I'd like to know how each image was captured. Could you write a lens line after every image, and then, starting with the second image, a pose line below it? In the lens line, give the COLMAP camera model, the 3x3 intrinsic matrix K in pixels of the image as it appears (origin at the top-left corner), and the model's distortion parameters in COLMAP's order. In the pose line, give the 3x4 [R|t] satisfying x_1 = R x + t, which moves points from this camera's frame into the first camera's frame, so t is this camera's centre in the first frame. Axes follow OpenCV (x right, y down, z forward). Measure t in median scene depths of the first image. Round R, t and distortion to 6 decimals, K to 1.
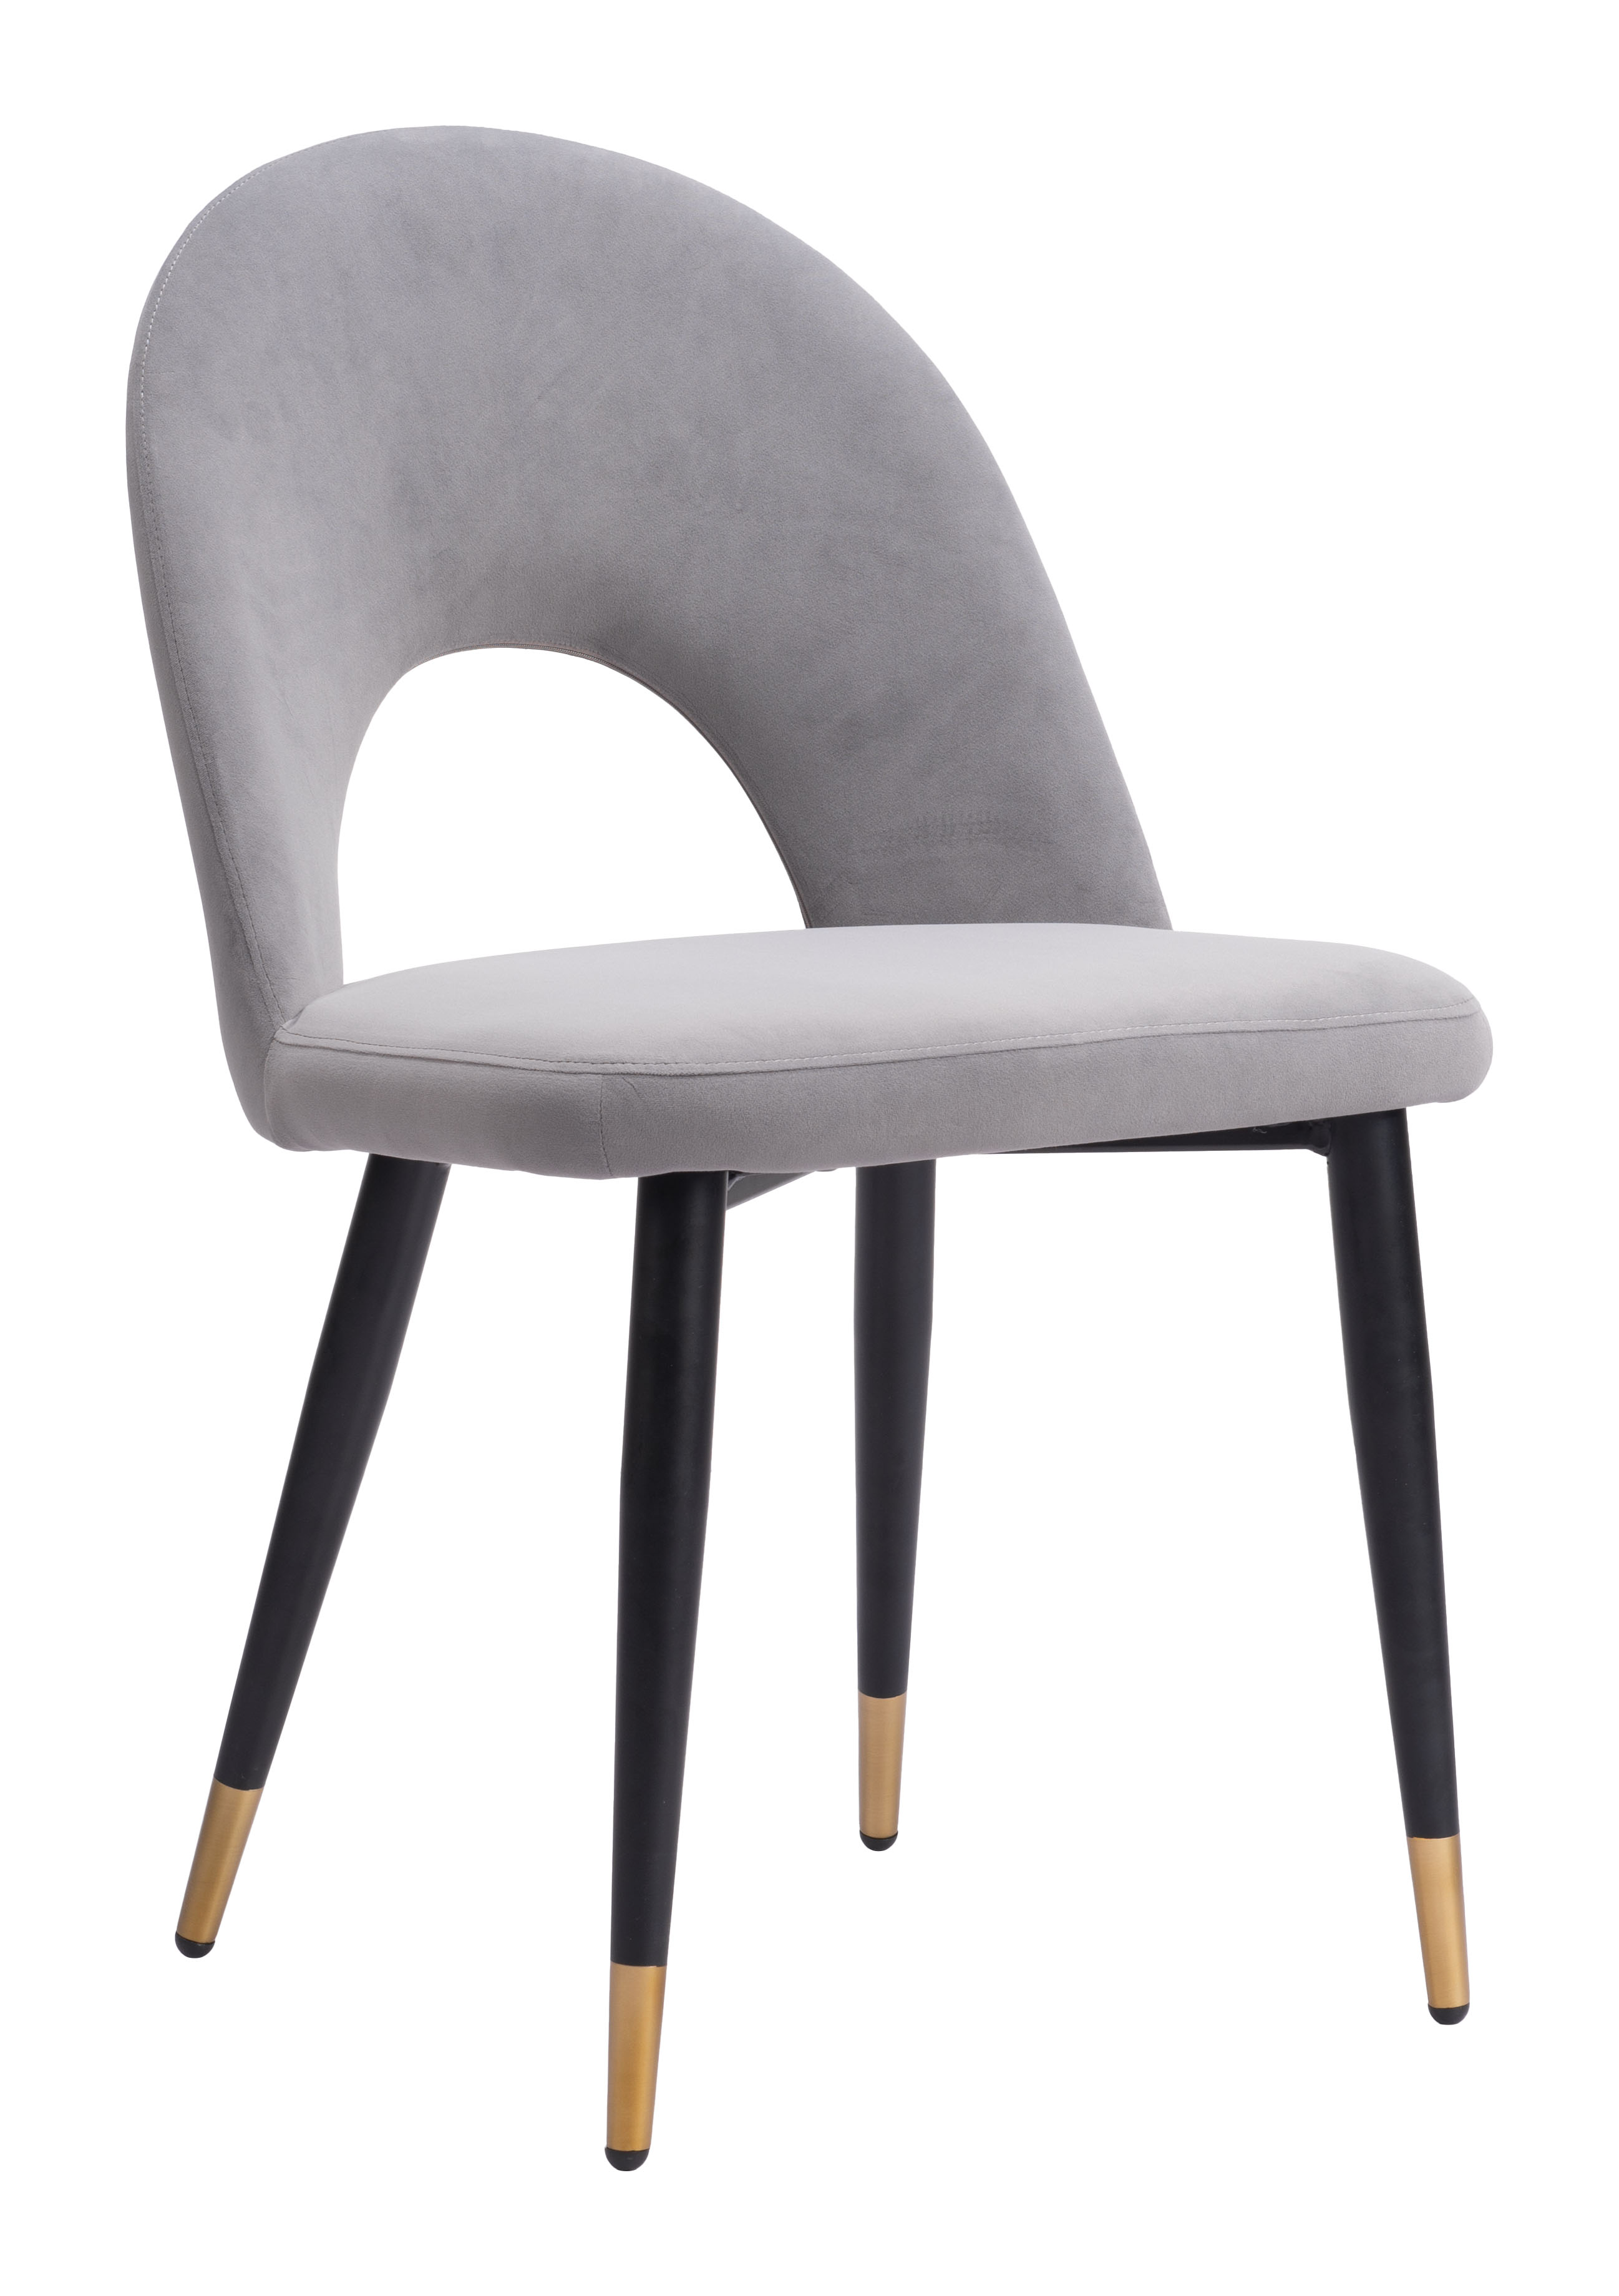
lens RADIAL K [[4914.4, 0, 799.3], [0, 4914.4, 1148.2], [0, 0, 1]] dist [0.006505, 0.000000]
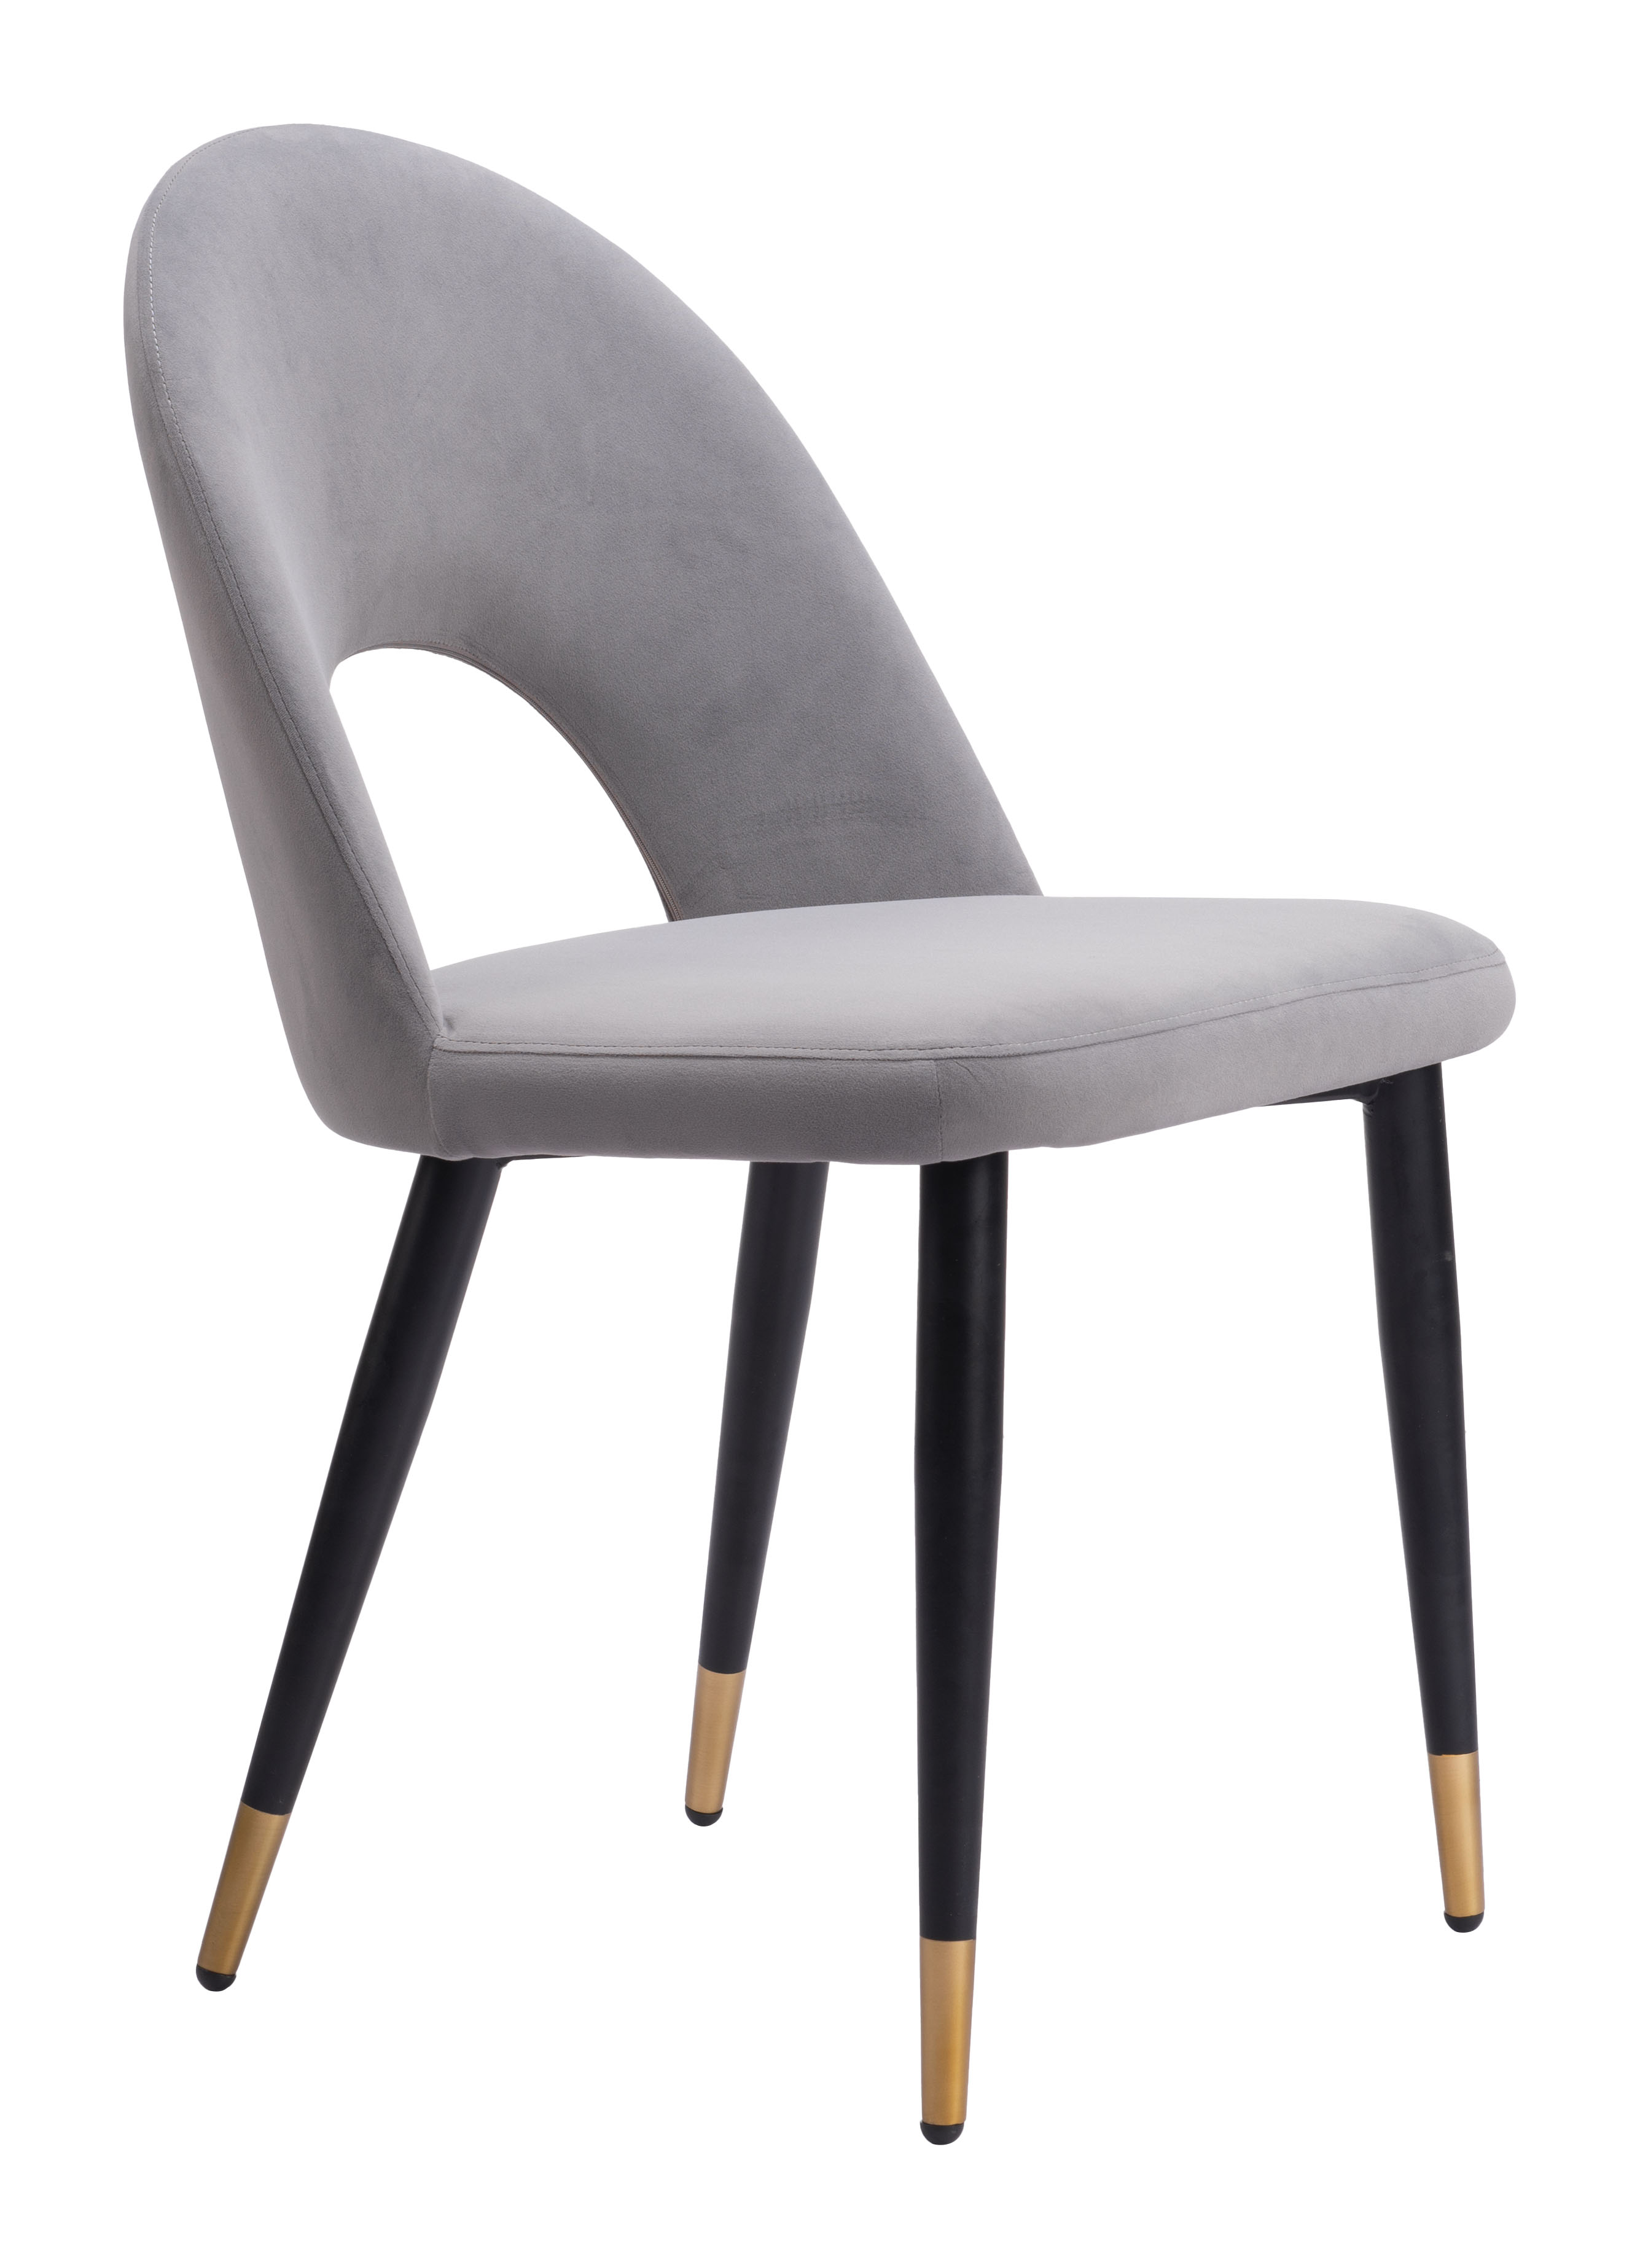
lens RADIAL K [[4869.9, 0, 821.9], [0, 4869.9, 1124.4], [0, 0, 1]] dist [0.016675, 0.000000]
pose [[0.974262, -0.060147, 0.217247, -0.192235], [0.060312, 0.998162, 0.005877, -0.006142], [-0.217201, 0.007377, 0.976099, 0.019807]]
